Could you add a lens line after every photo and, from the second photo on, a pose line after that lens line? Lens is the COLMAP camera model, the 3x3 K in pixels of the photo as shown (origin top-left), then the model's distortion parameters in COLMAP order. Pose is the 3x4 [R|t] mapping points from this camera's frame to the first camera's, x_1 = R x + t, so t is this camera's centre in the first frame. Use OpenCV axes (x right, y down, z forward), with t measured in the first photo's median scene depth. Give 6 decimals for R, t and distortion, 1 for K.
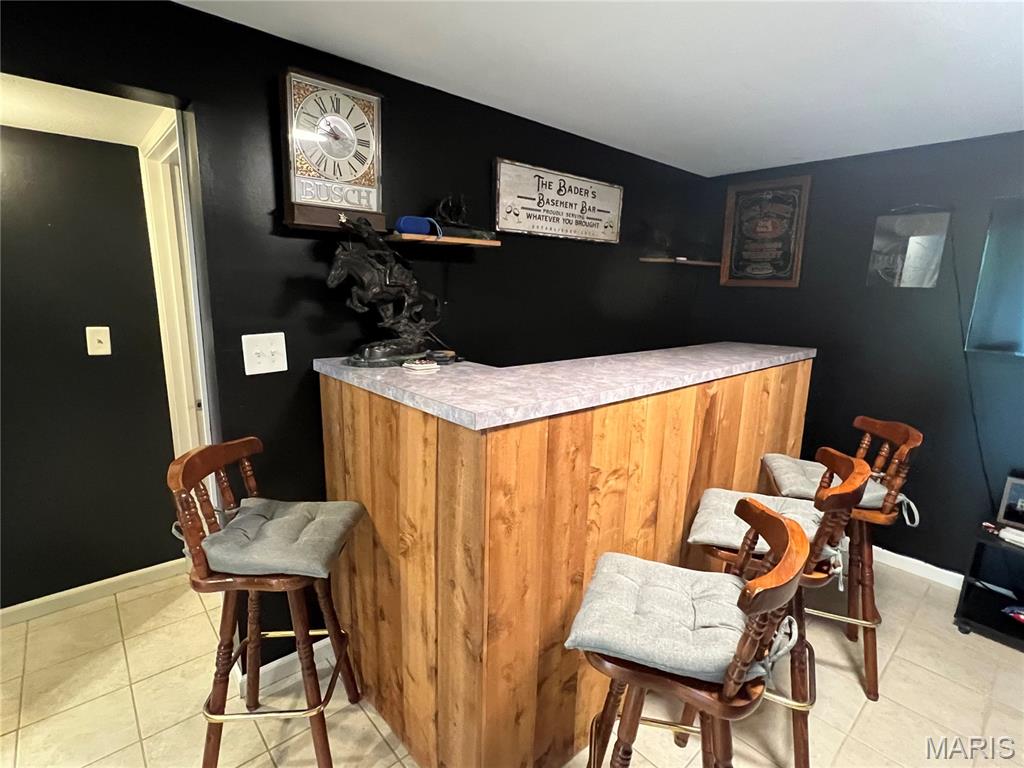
lens RADIAL K [[504.8, 0, 507.9], [0, 504.8, 382.9], [0, 0, 1]] dist [-0.001670, -0.000659]
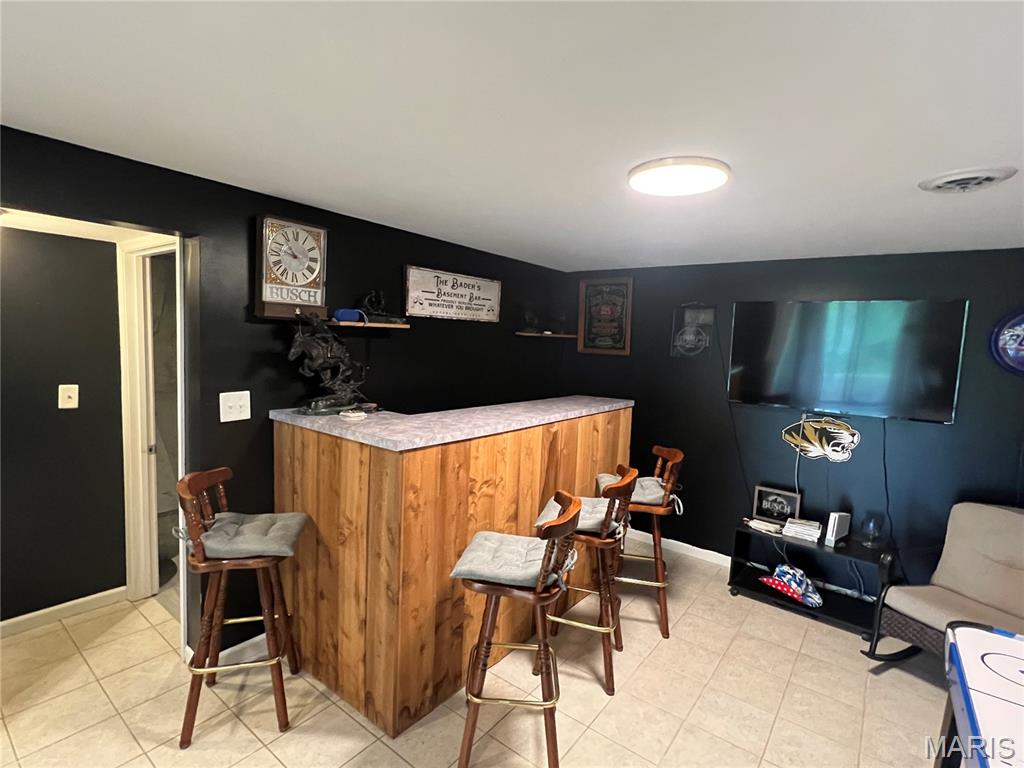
lens RADIAL K [[504.8, 0, 507.9], [0, 504.8, 382.9], [0, 0, 1]] dist [-0.001670, -0.000659]
pose [[0.982529, 0.002086, 0.186100, -0.008331], [0.016555, 0.994994, -0.098553, 0.026183], [-0.185374, 0.099912, 0.977576, -0.489528]]
